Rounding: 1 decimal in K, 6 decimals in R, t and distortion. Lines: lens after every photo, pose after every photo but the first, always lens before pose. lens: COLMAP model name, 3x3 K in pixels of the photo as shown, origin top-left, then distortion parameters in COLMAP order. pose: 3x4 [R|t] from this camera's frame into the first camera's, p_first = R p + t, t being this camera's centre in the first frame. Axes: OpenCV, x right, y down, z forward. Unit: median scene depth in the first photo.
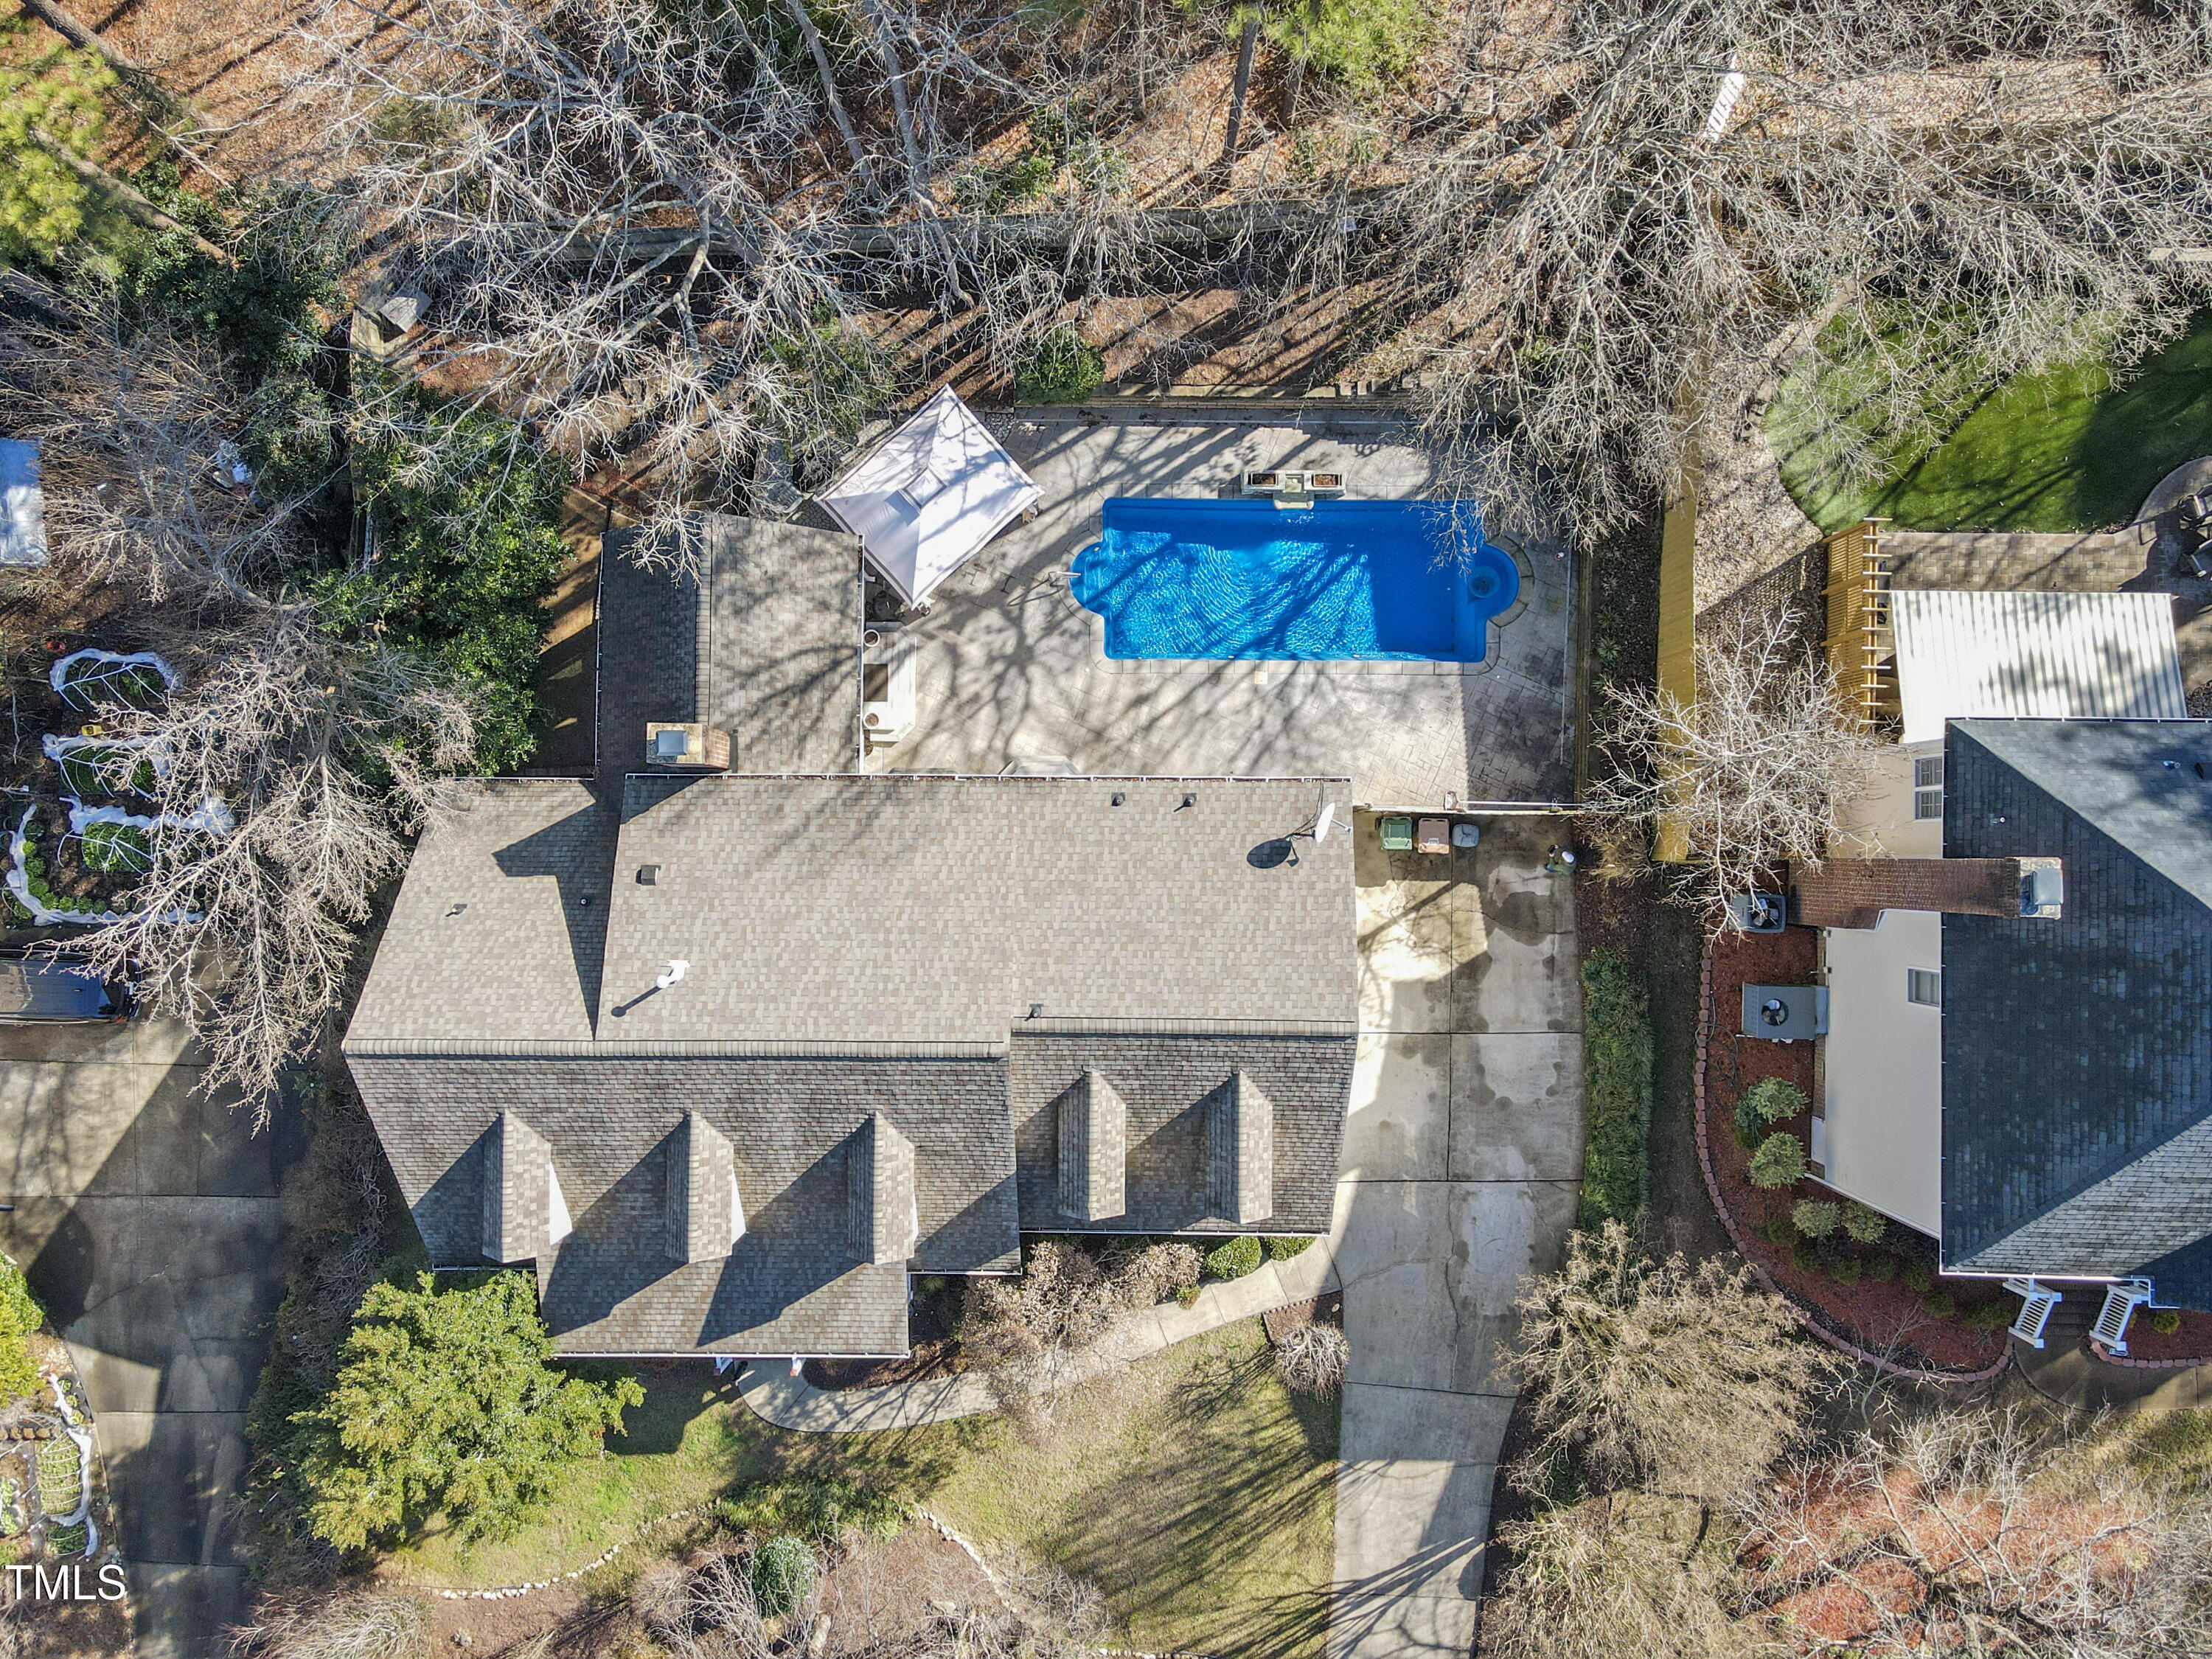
lens RADIAL K [[1633.9, 0, 1106.0], [0, 1633.9, 829.5], [0, 0, 1]] dist [0.001087, 0.000889]
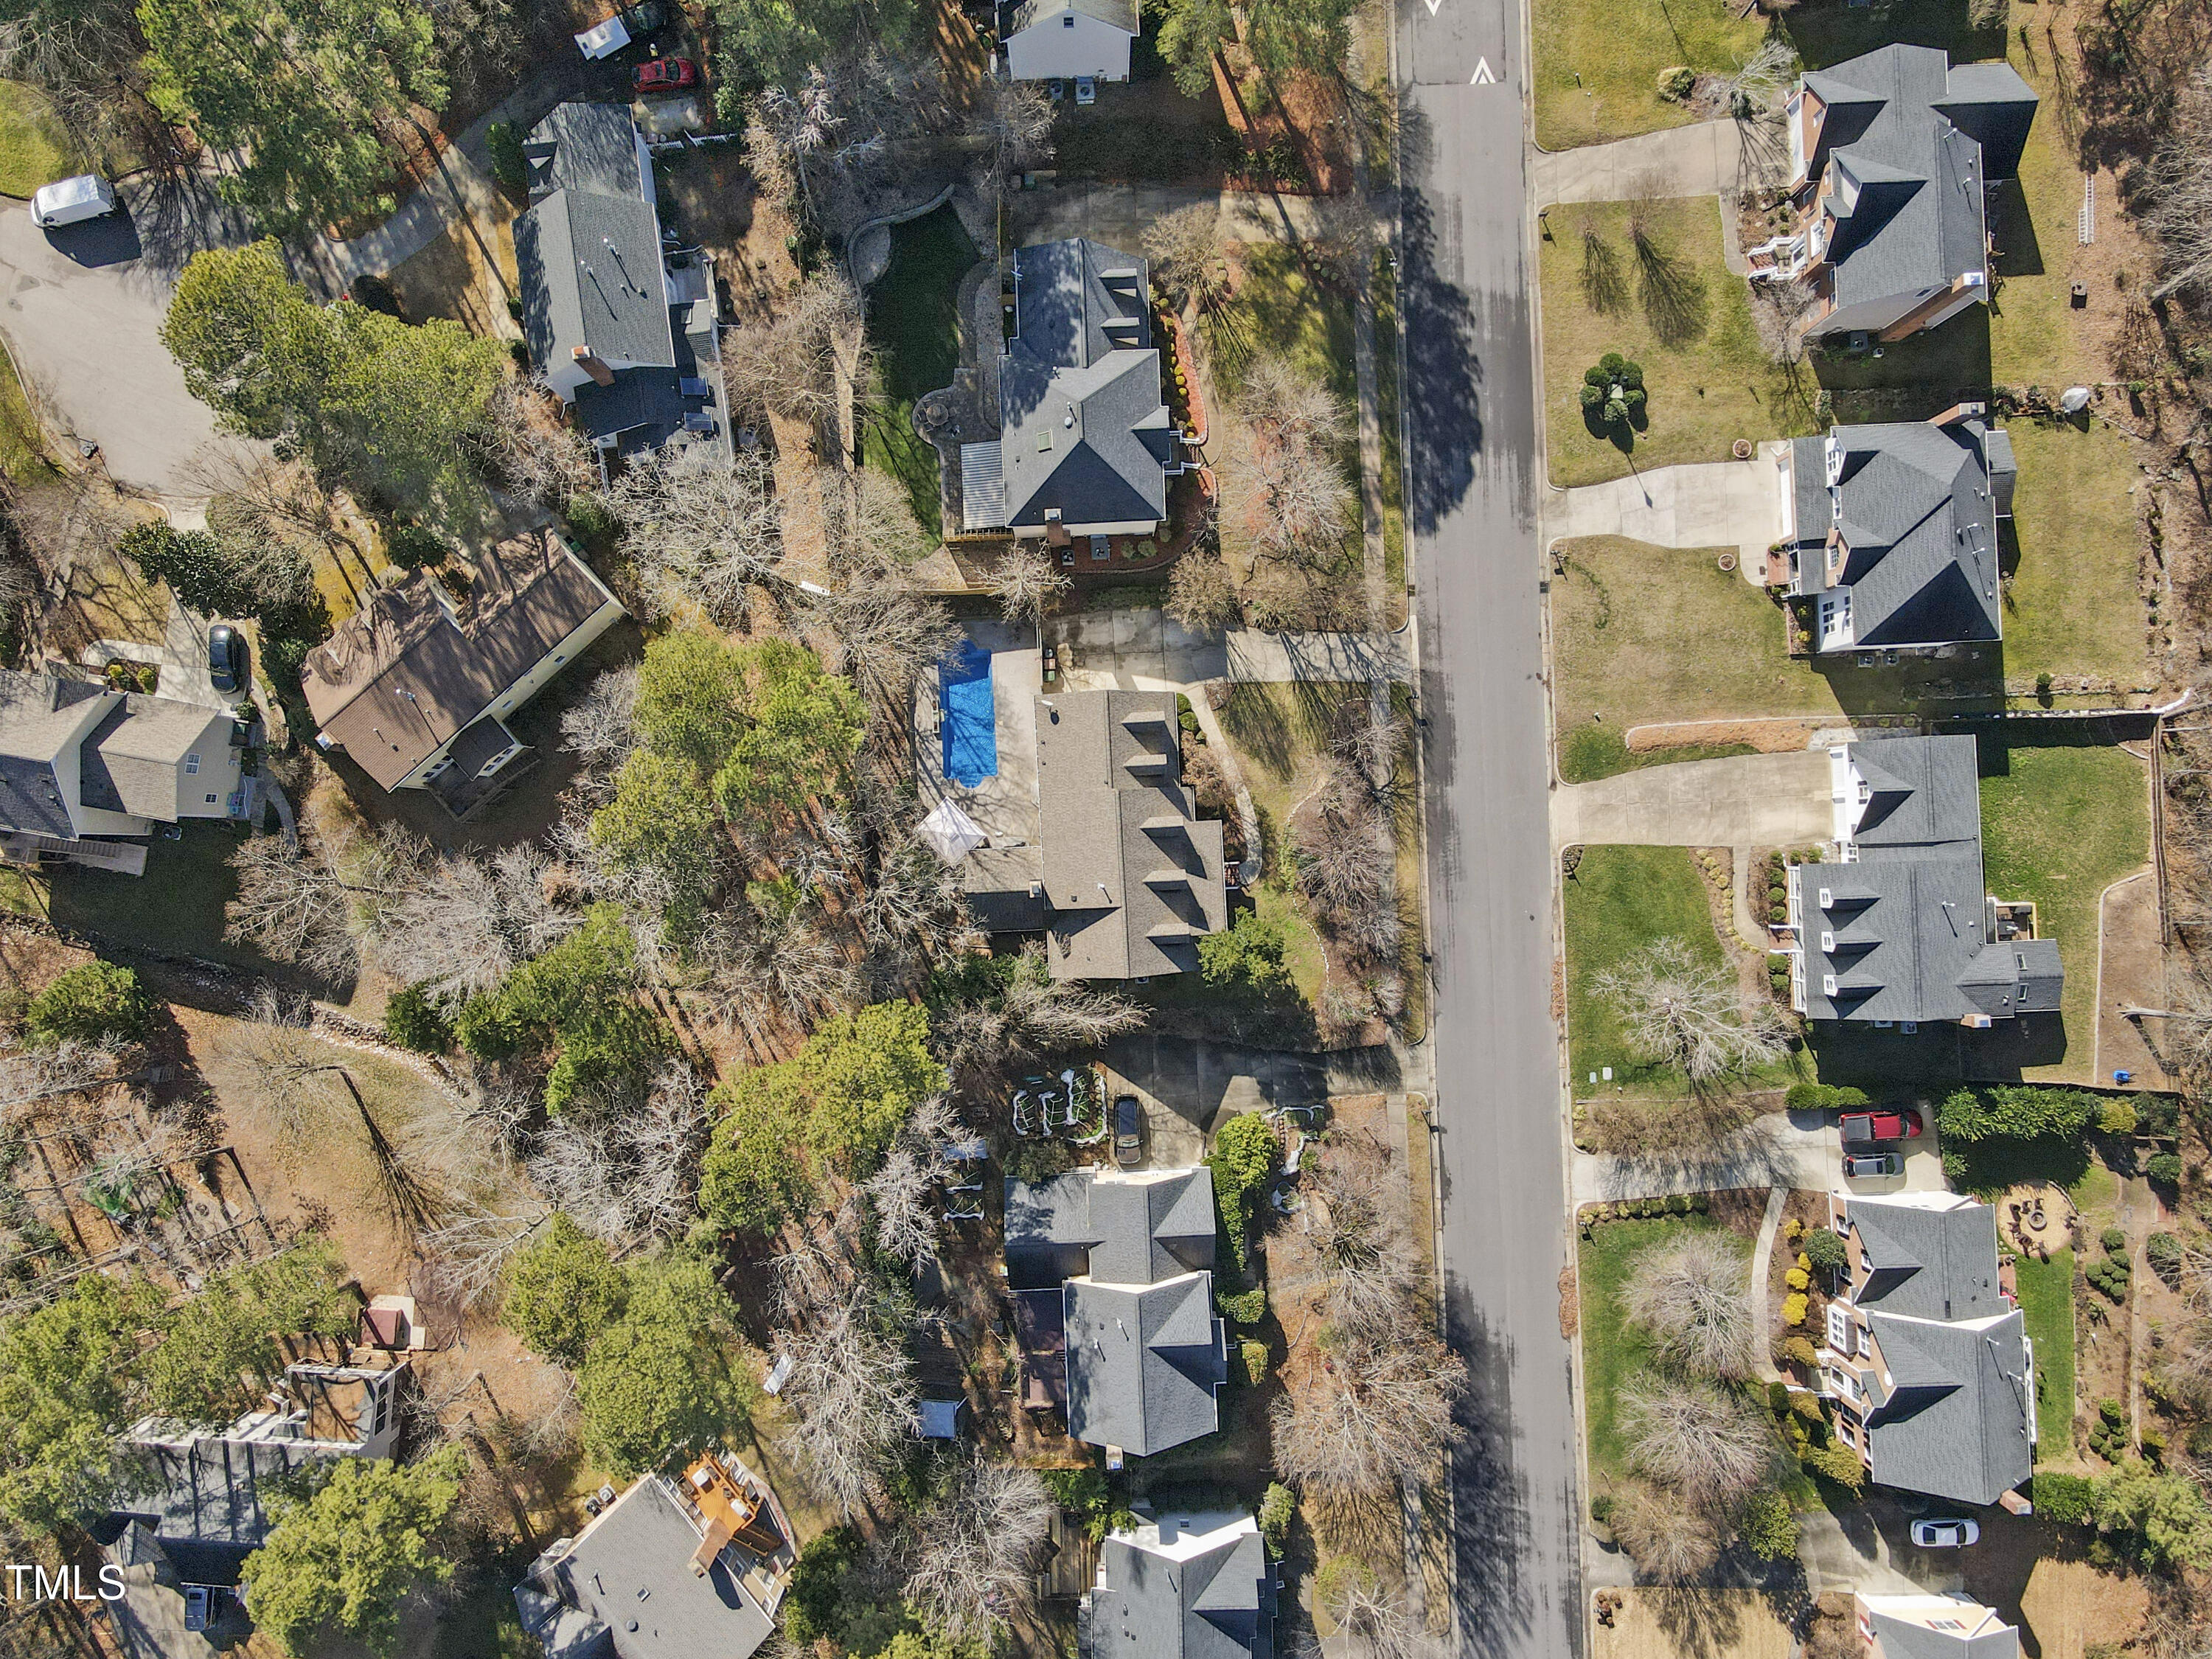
lens RADIAL K [[1573.0, 0, 1106.0], [0, 1573.0, 829.5], [0, 0, 1]] dist [-0.000234, 0.000390]
pose [[-0.062213, -0.997830, 0.021558, -0.175620], [0.997733, -0.061623, 0.027037, 0.011927], [-0.025649, 0.023191, 0.999402, -1.904529]]
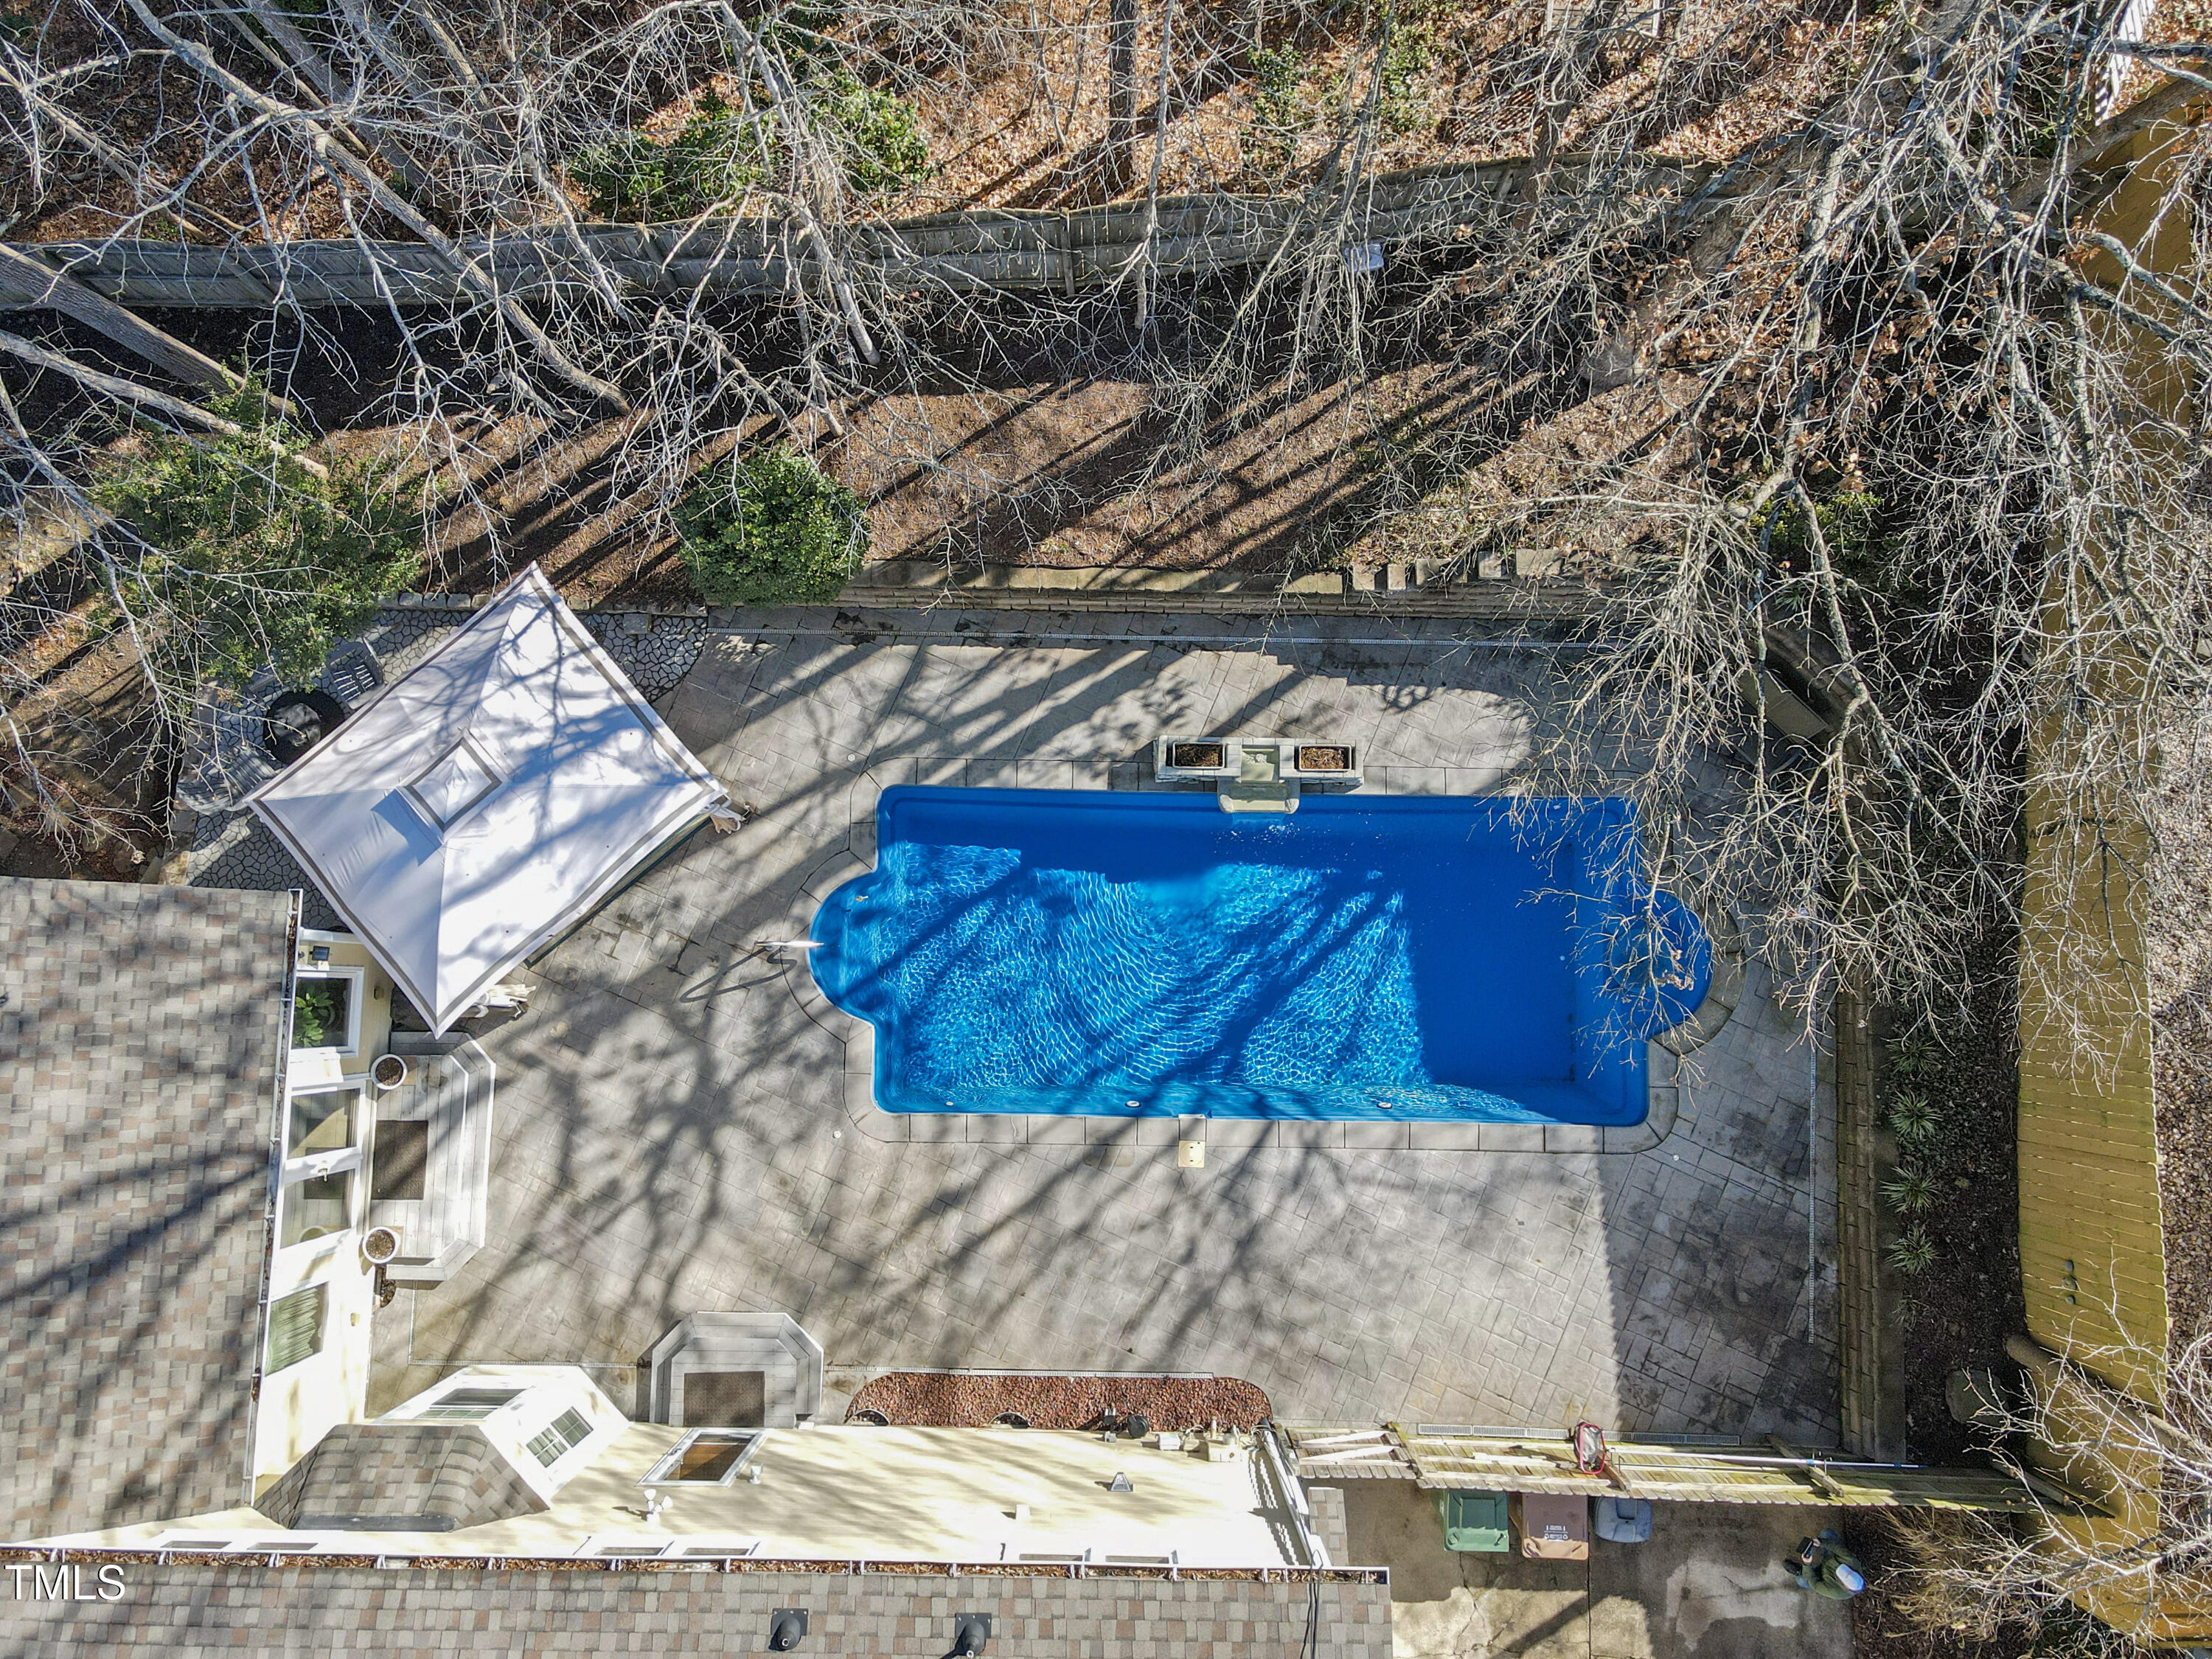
lens RADIAL K [[1527.0, 0, 1106.0], [0, 1527.0, 829.5], [0, 0, 1]] dist [0.037316, 0.002005]
pose [[0.999913, 0.009994, -0.008639, 0.072281], [-0.010563, 0.997592, -0.068546, -0.159182], [0.007933, 0.068631, 0.997611, 0.533877]]
